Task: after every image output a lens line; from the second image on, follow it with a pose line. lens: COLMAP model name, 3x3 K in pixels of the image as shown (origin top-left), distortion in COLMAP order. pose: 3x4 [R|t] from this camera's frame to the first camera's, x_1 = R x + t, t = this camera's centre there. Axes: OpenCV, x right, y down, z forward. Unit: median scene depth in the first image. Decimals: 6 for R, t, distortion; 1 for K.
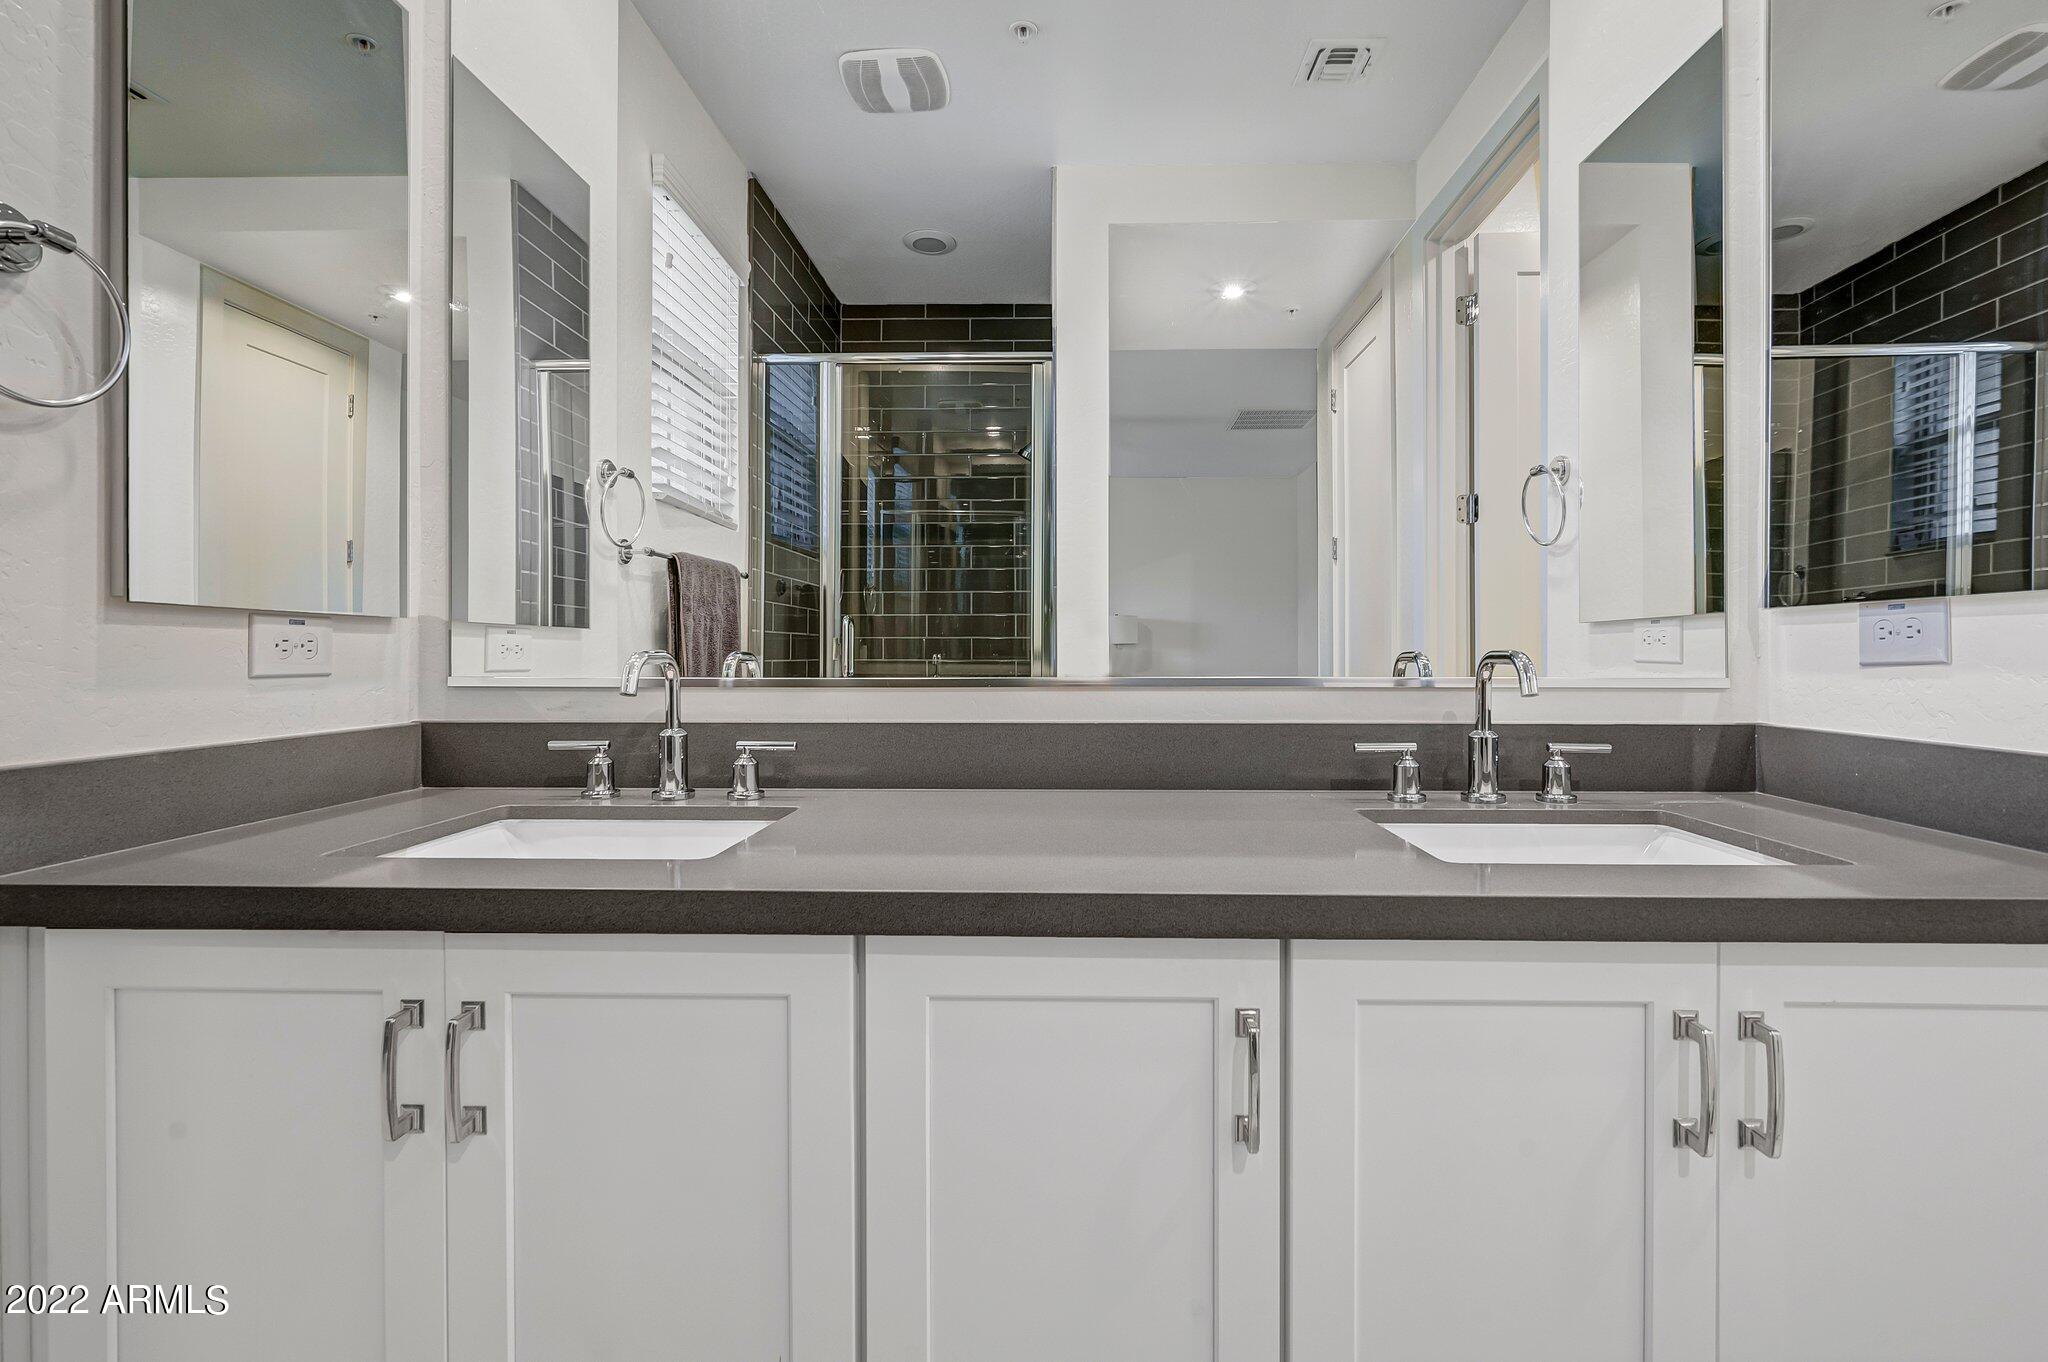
lens RADIAL K [[916.4, 0, 1076.6], [0, 916.4, 667.9], [0, 0, 1]] dist [-0.000943, -0.000230]
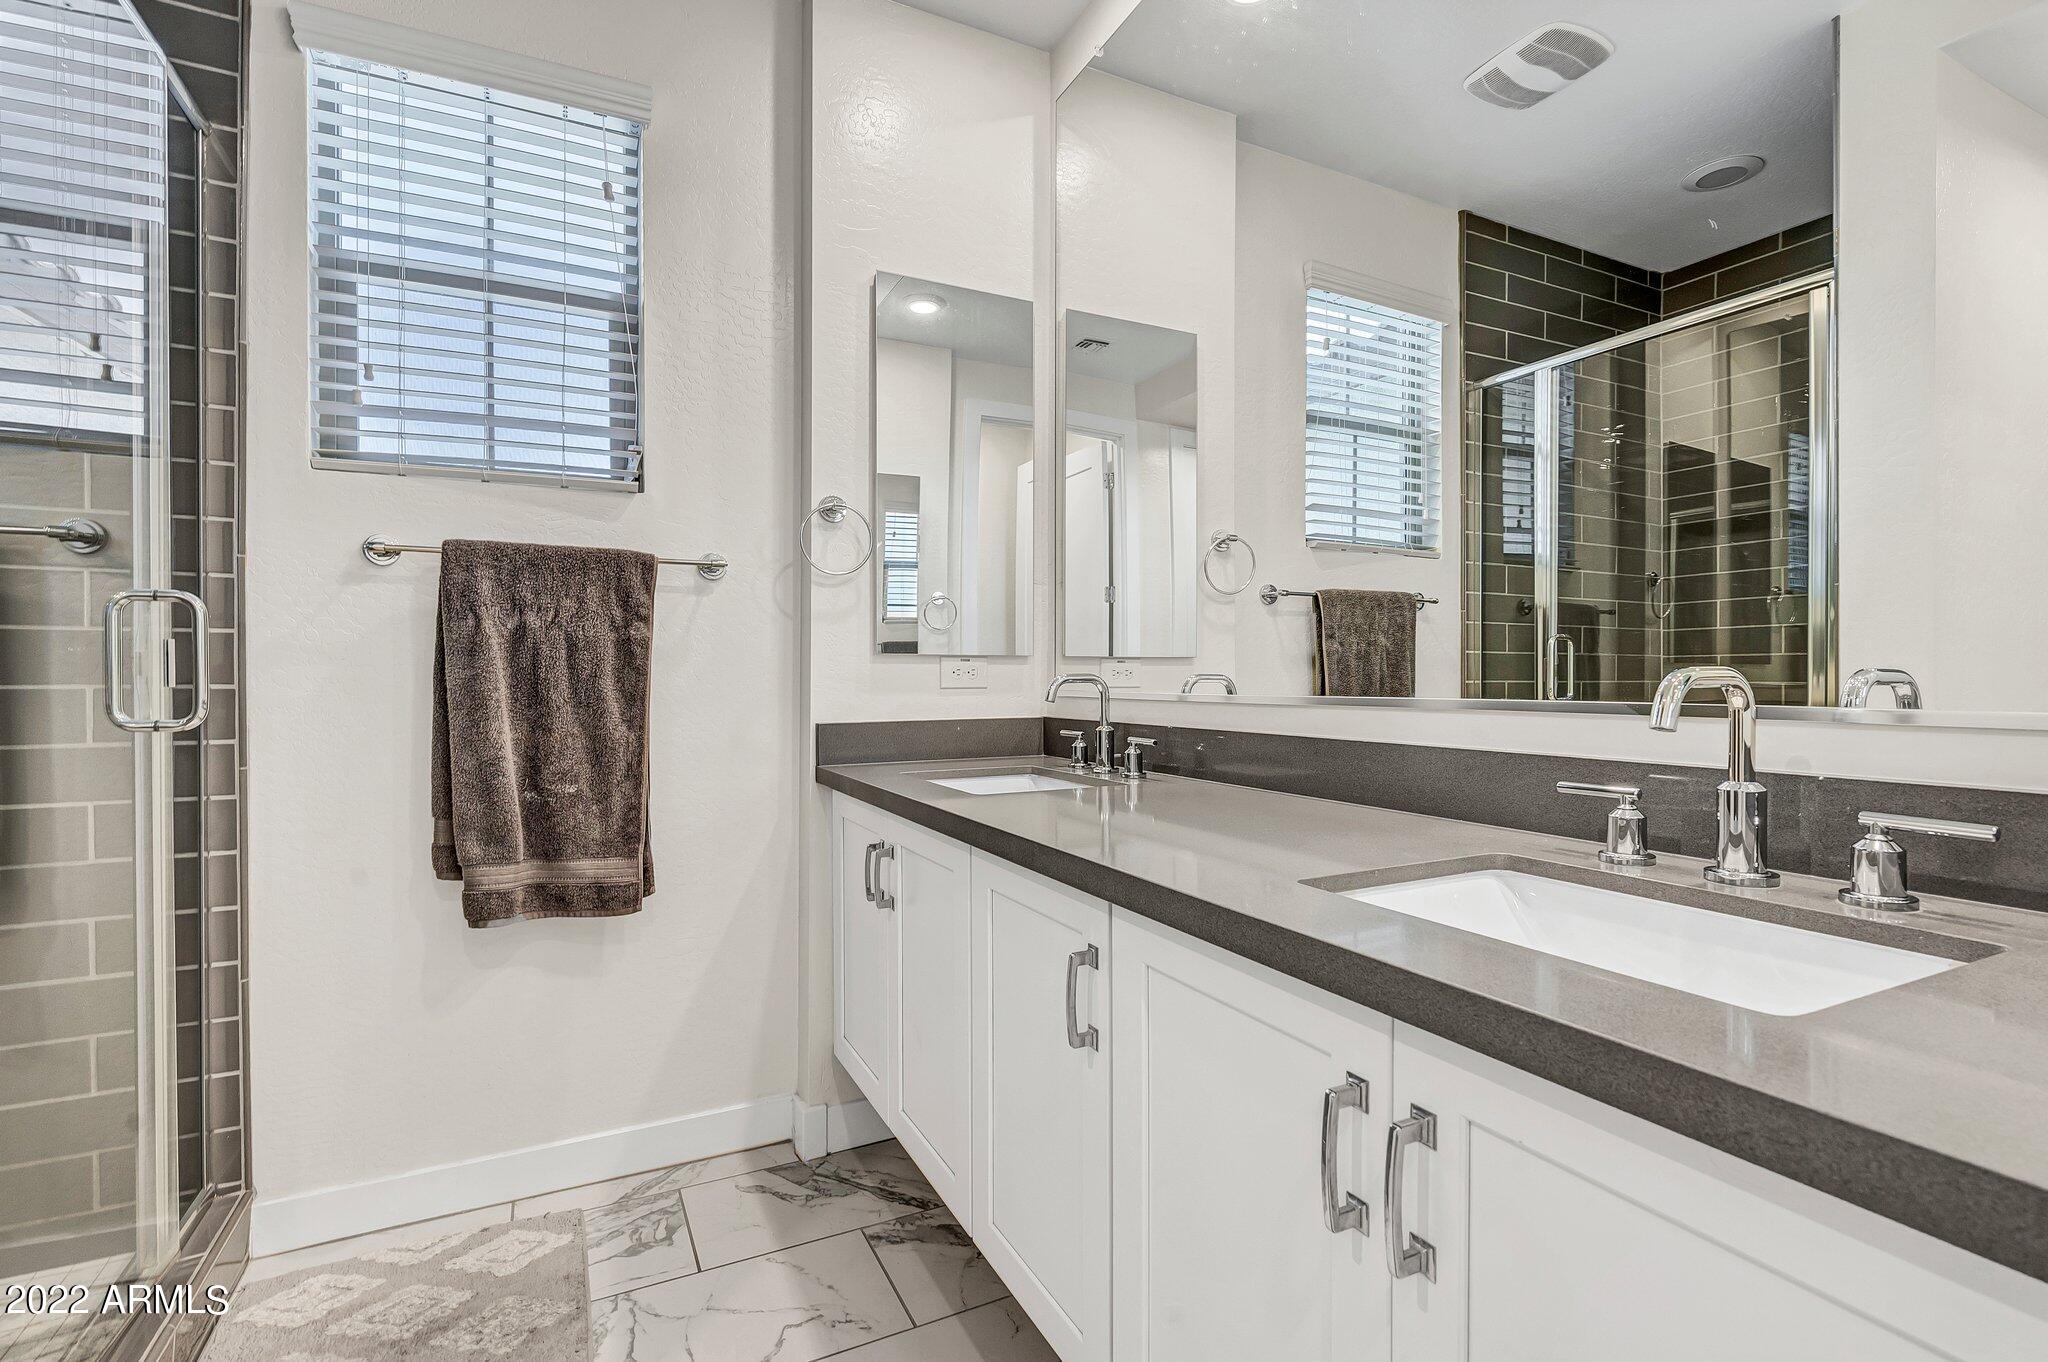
lens RADIAL K [[916.4, 0, 987.8], [0, 916.4, 678.5], [0, 0, 1]] dist [-0.000943, -0.000230]
pose [[0.440524, -0.000677, -0.897740, 0.355572], [-0.012066, 0.999905, -0.006674, 0.000907], [0.897660, 0.013772, 0.440474, 0.077119]]
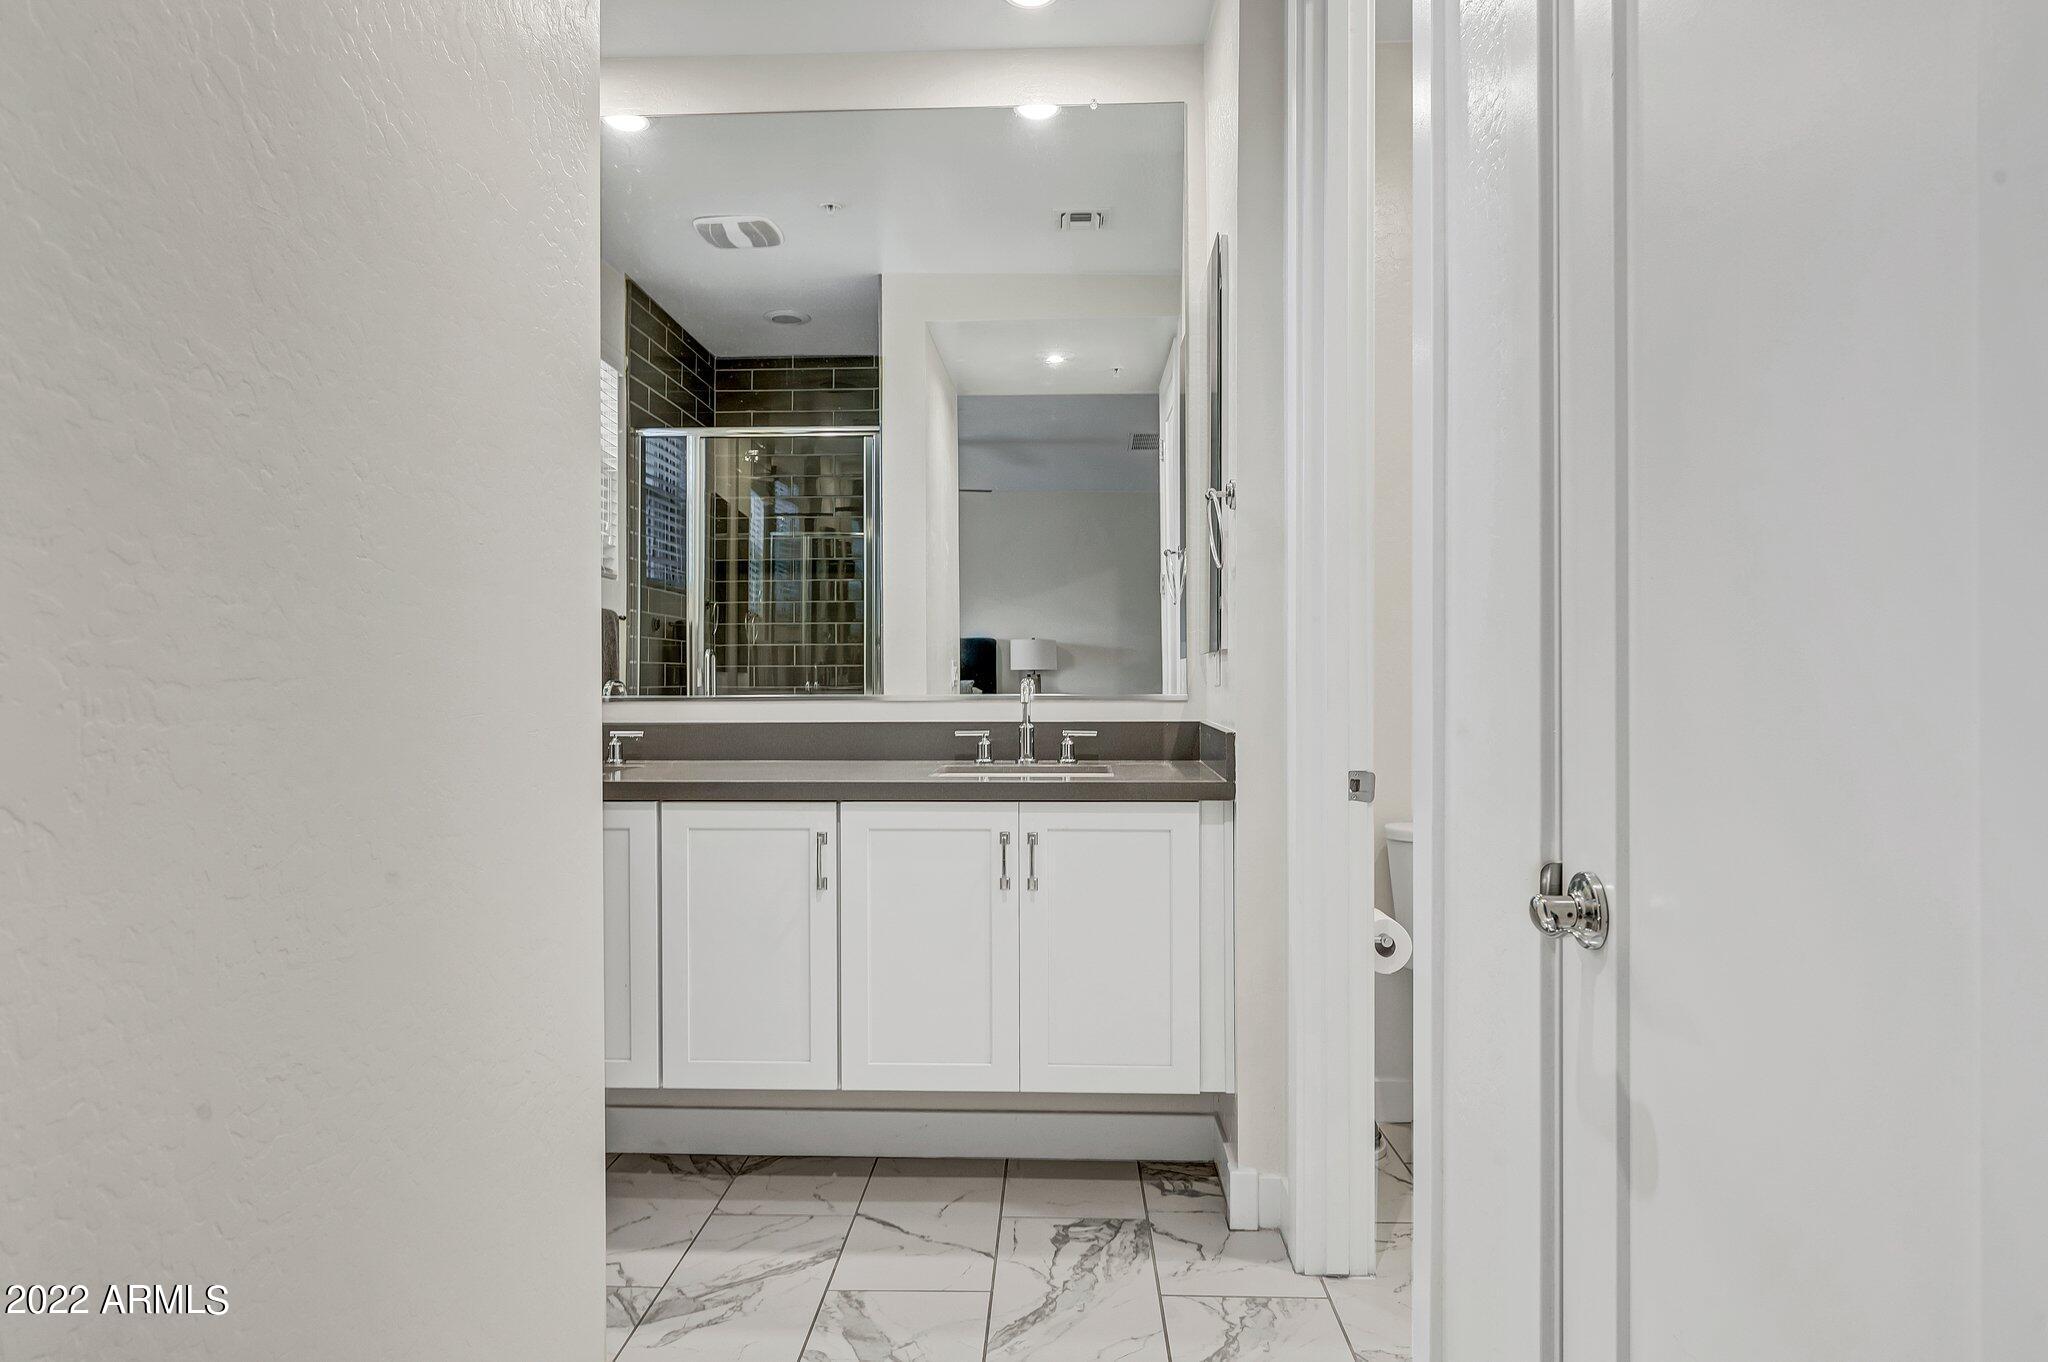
lens RADIAL K [[1180.5, 0, 1043.7], [0, 1180.5, 699.7], [0, 0, 1]] dist [-0.002097, 0.002275]
pose [[0.999867, -0.001790, -0.016183, 0.223989], [0.001830, 0.999995, 0.002415, 0.006692], [0.016178, -0.002444, 0.999866, -0.565208]]
